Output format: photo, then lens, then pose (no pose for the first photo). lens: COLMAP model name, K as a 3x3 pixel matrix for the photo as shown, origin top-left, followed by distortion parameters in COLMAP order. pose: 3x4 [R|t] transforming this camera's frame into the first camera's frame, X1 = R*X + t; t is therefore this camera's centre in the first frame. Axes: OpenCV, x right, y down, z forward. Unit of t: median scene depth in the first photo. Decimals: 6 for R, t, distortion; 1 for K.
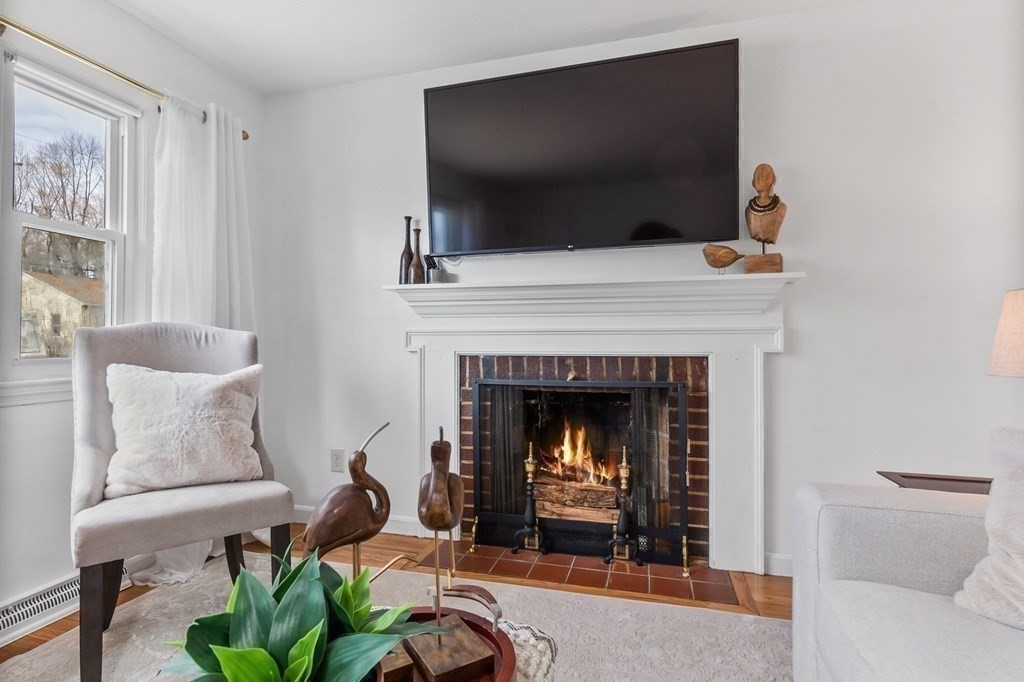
lens RADIAL K [[519.4, 0, 510.3], [0, 519.4, 339.2], [0, 0, 1]] dist [-0.013373, 0.004848]
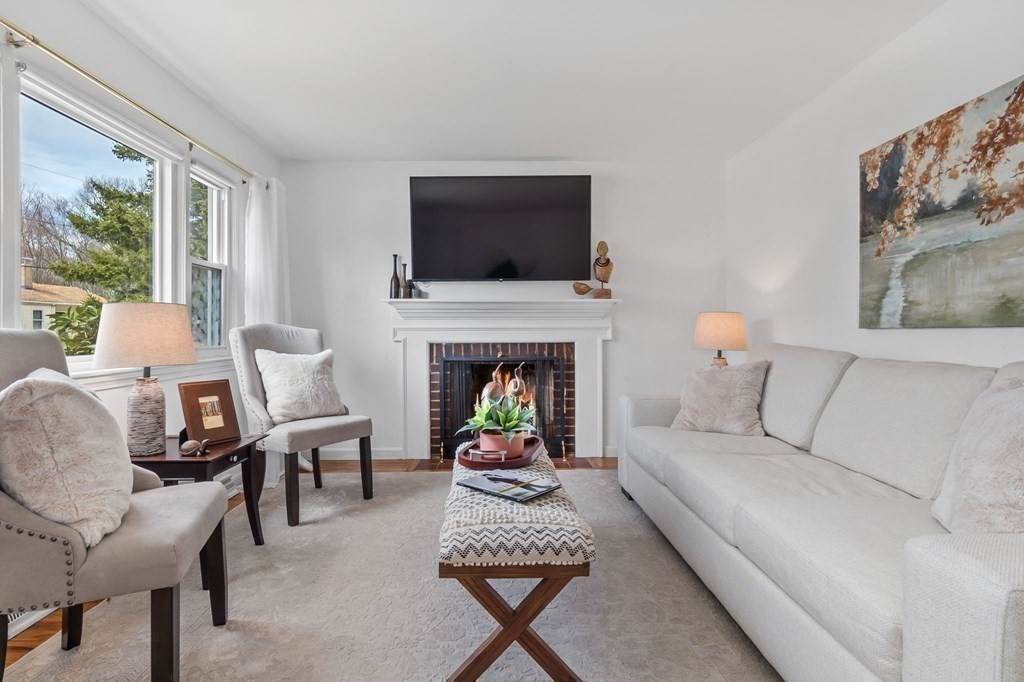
lens RADIAL K [[519.4, 0, 509.1], [0, 519.4, 331.6], [0, 0, 1]] dist [-0.013373, 0.004848]
pose [[0.952231, -0.002575, 0.305366, -0.397463], [0.001511, 0.999992, 0.003722, -0.011853], [-0.305373, -0.003083, 0.952228, -0.674511]]
